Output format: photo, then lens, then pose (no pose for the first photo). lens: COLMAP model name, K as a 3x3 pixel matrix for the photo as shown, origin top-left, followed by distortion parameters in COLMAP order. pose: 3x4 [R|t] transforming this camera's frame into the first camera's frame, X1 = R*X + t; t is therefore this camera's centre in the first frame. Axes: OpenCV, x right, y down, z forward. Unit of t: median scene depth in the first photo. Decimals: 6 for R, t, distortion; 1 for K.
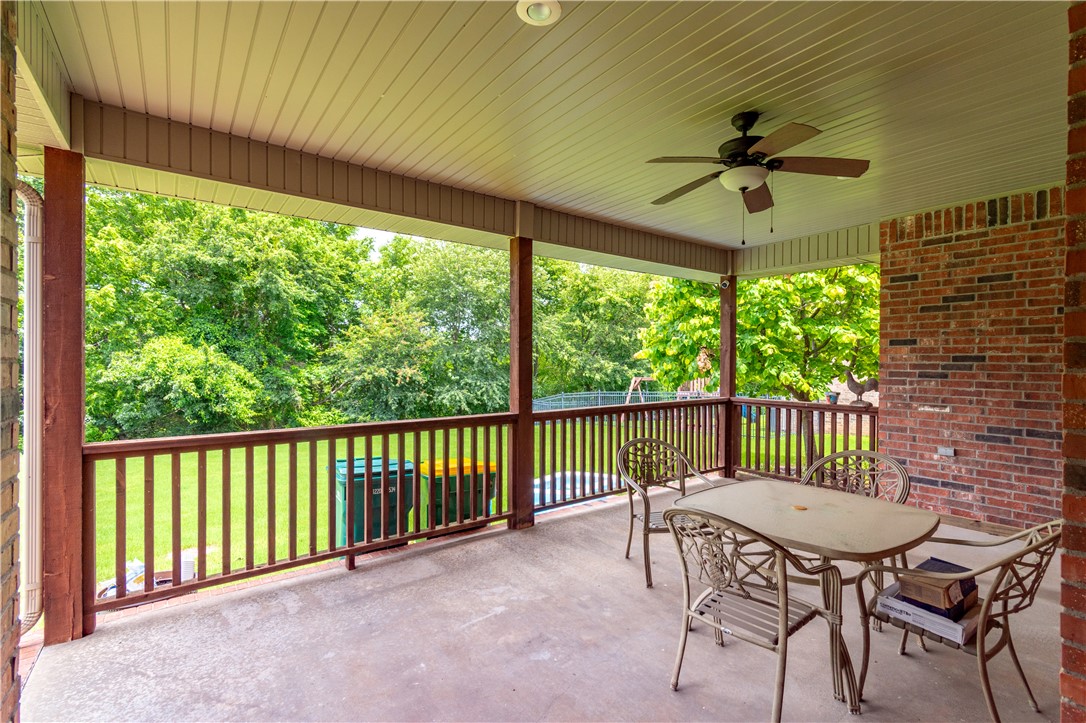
lens RADIAL K [[501.3, 0, 545.7], [0, 501.3, 362.9], [0, 0, 1]] dist [0.000612, -0.000075]
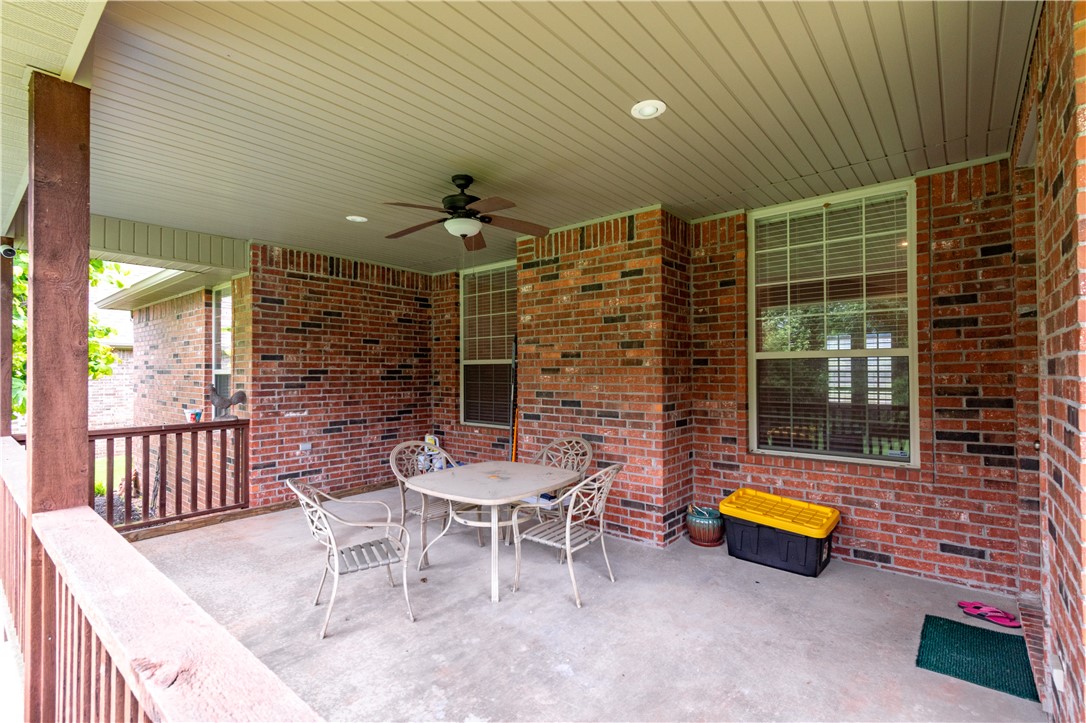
lens RADIAL K [[501.3, 0, 545.7], [0, 501.3, 362.9], [0, 0, 1]] dist [0.000612, -0.000075]
pose [[-0.241411, 0.016038, 0.970290, -0.552602], [0.009222, 0.999856, -0.014233, -0.007937], [-0.970379, 0.005512, -0.241525, 0.719900]]
